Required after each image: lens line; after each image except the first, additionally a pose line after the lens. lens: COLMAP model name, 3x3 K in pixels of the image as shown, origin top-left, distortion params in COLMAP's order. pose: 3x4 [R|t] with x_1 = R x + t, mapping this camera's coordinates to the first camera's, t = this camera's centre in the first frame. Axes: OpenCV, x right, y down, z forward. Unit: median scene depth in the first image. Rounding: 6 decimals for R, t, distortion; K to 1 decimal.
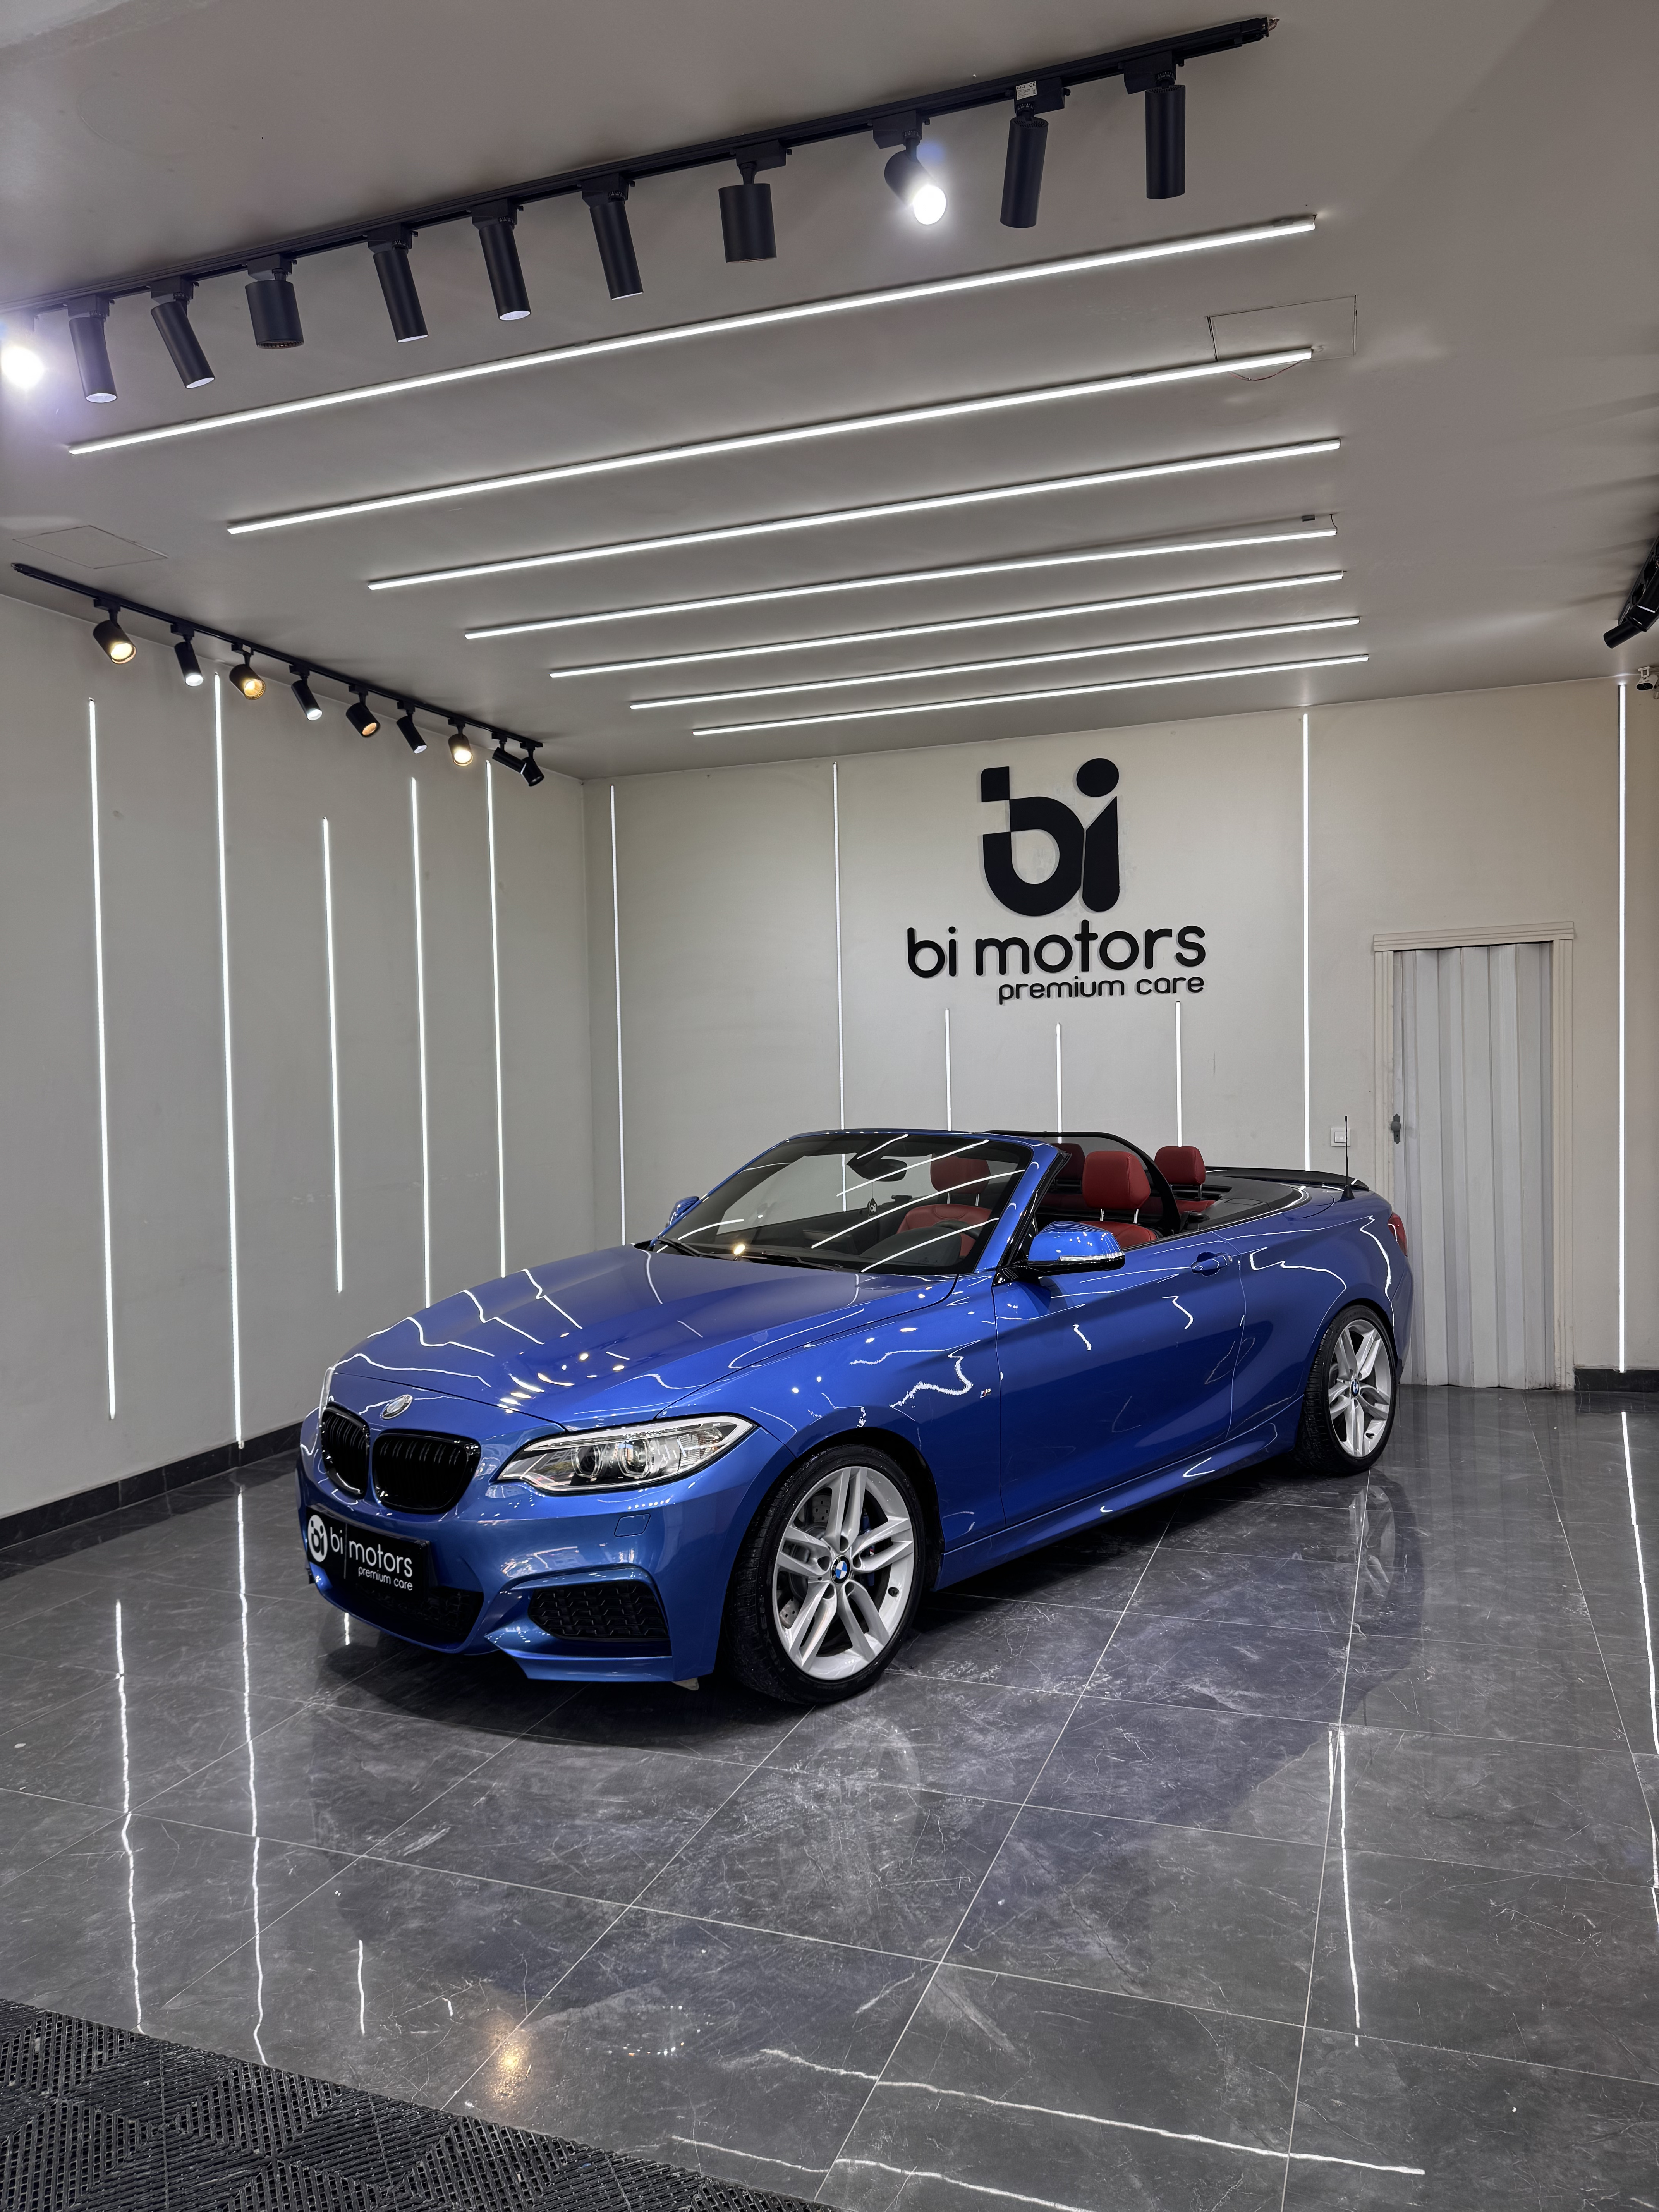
lens RADIAL K [[1551.7, 0, 823.4], [0, 1551.7, 1132.6], [0, 0, 1]] dist [0.066870, -0.065214]
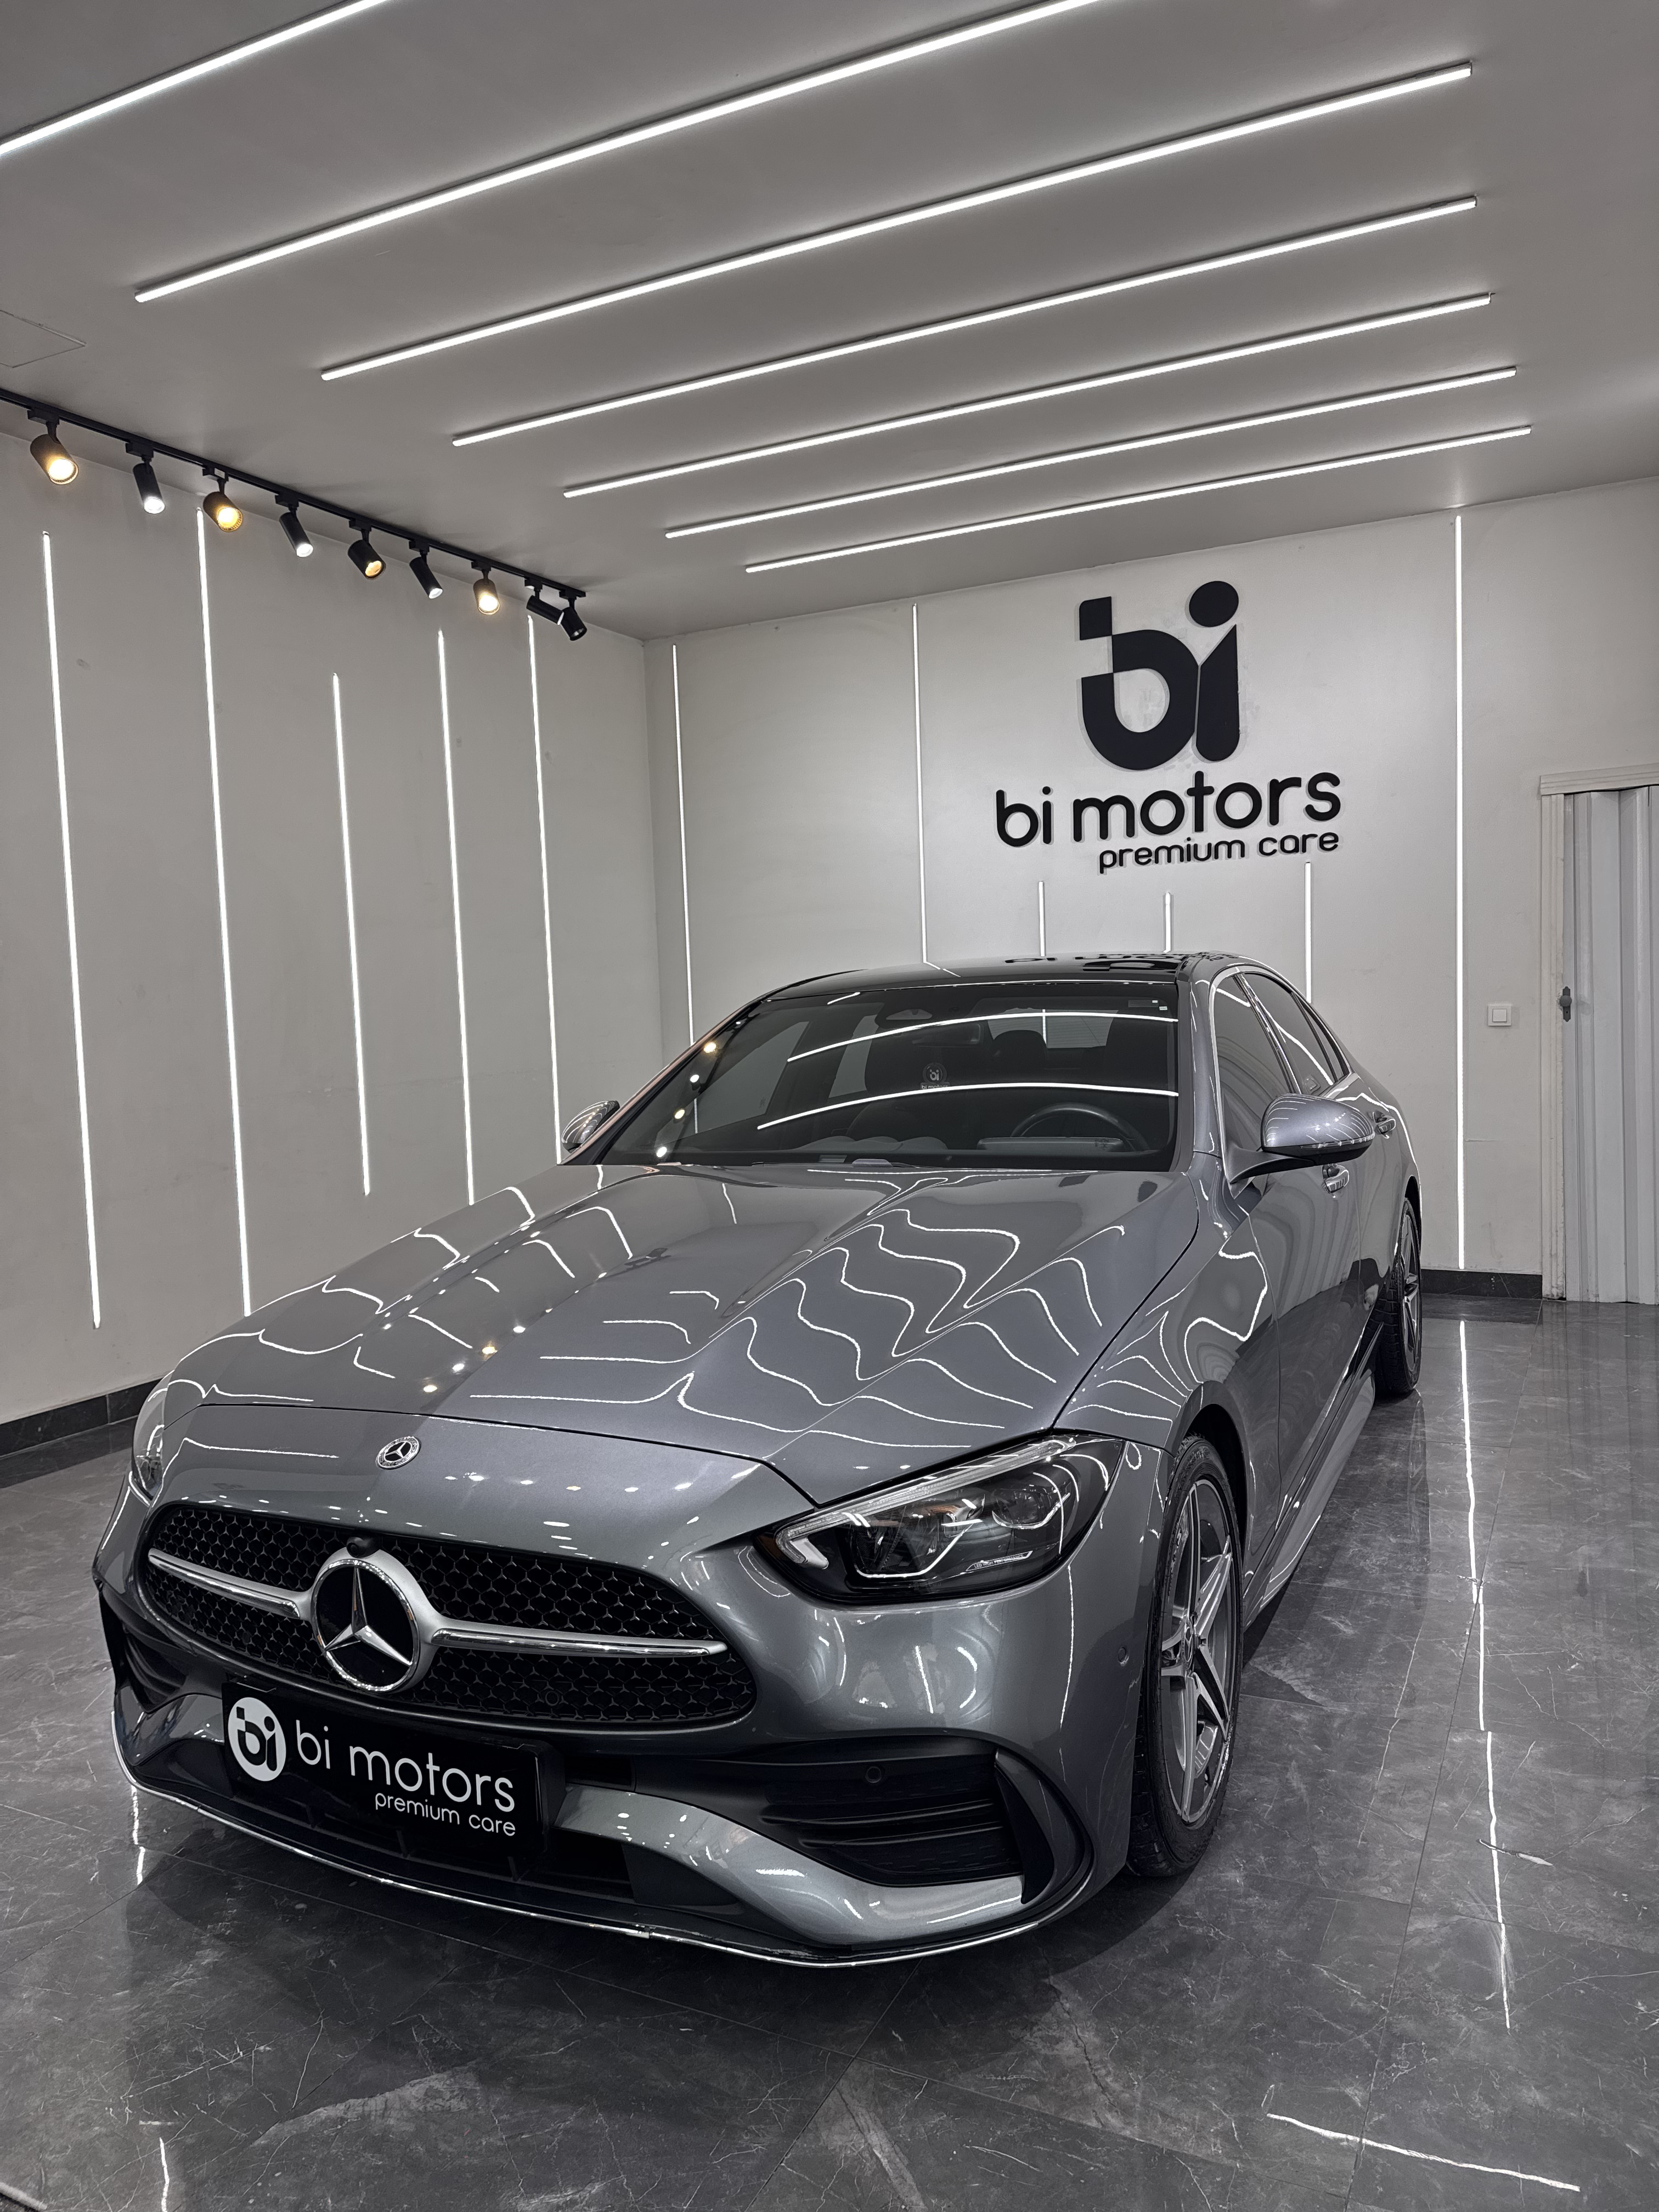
lens RADIAL K [[1551.7, 0, 808.2], [0, 1551.7, 1148.3], [0, 0, 1]] dist [0.066870, -0.065214]
pose [[0.994035, -0.005742, -0.108908, 0.045353], [0.012403, 0.998086, 0.060588, 0.018530], [0.108352, -0.061577, 0.992204, 0.096339]]
